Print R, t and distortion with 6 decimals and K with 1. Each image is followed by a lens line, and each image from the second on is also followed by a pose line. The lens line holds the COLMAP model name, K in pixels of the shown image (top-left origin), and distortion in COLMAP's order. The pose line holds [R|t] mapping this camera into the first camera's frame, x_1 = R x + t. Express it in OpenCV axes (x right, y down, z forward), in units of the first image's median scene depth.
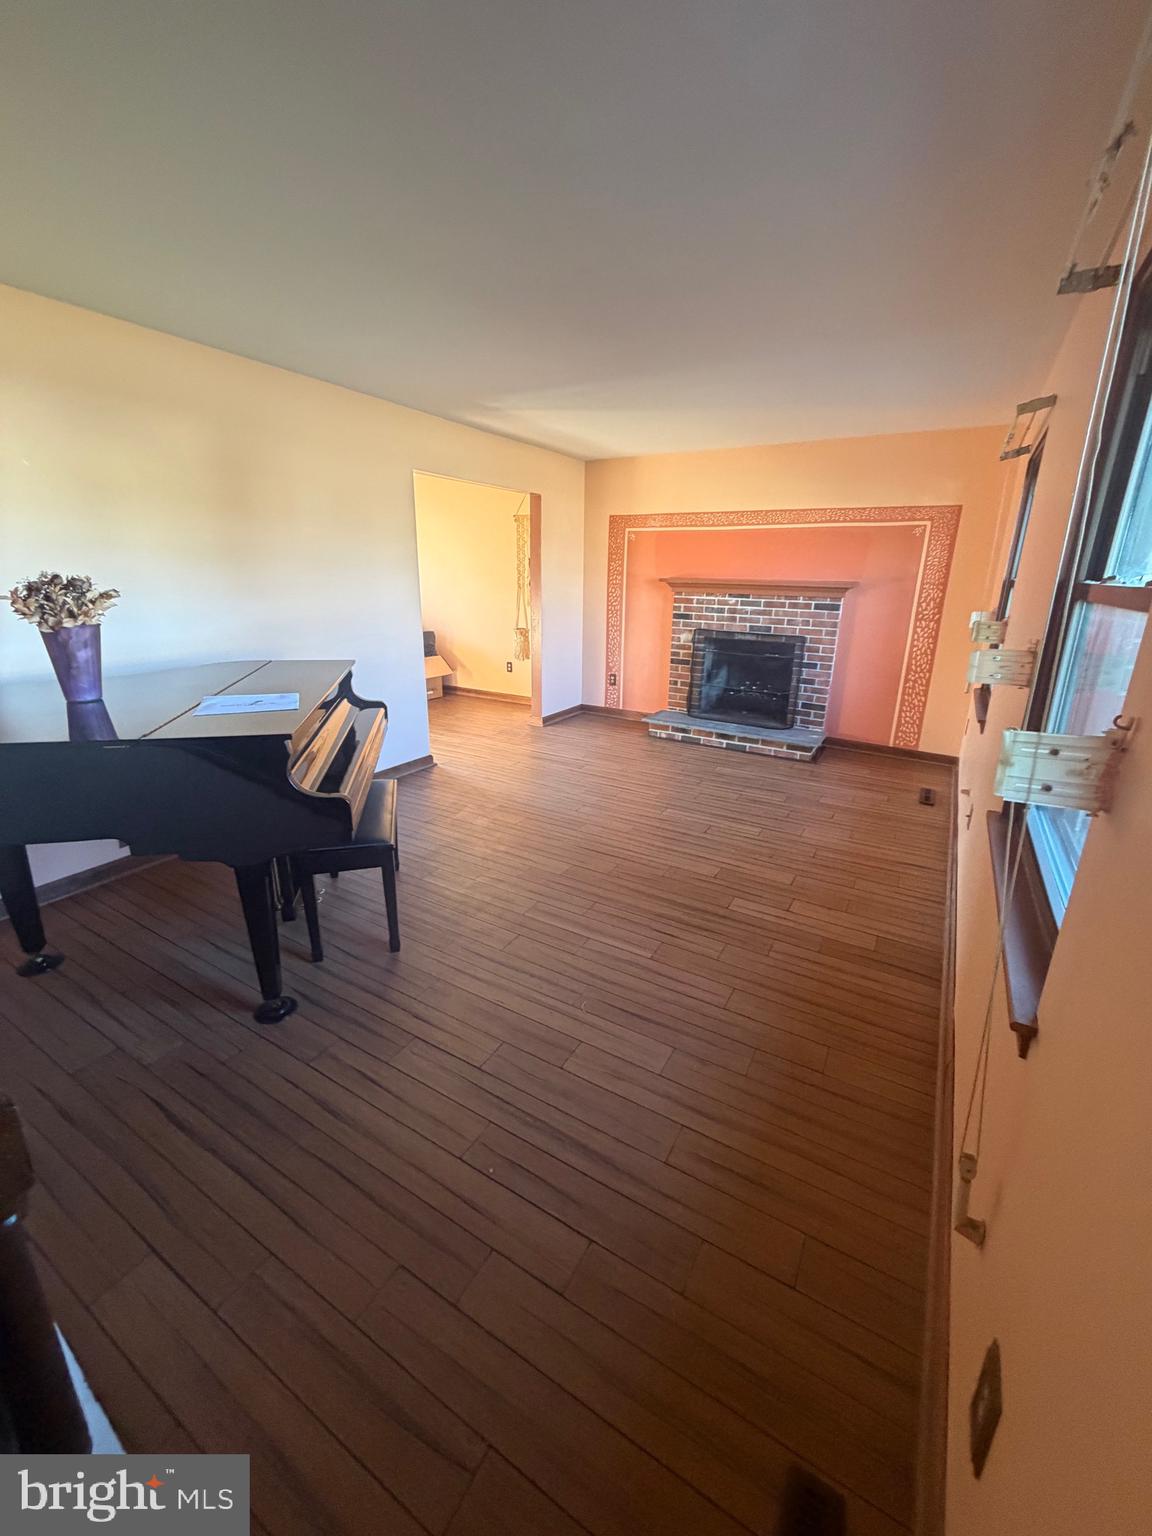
lens RADIAL K [[616.9, 0, 578.3], [0, 616.9, 769.2], [0, 0, 1]] dist [0.000584, 0.000414]
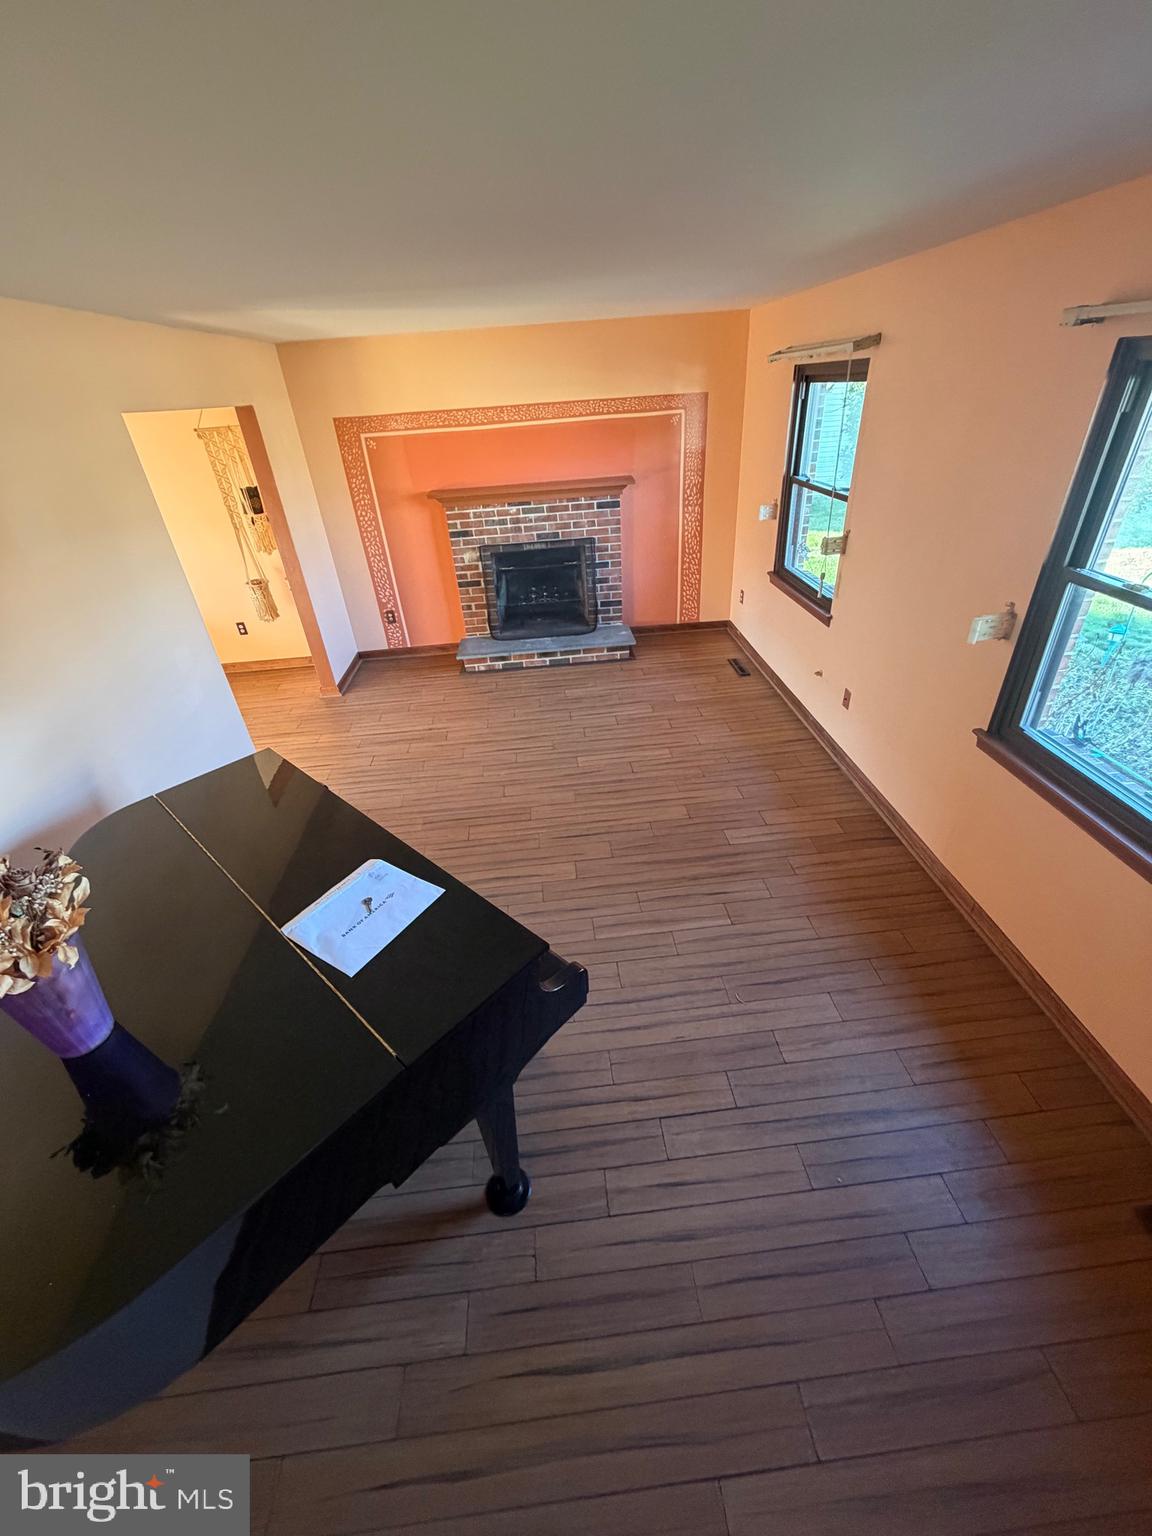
lens RADIAL K [[616.9, 0, 577.6], [0, 616.9, 765.7], [0, 0, 1]] dist [0.000584, 0.000414]
pose [[0.809433, -0.364189, 0.460636, -0.250459], [0.247034, 0.922842, 0.295529, -0.172099], [-0.532722, -0.125418, 0.836945, 0.119429]]
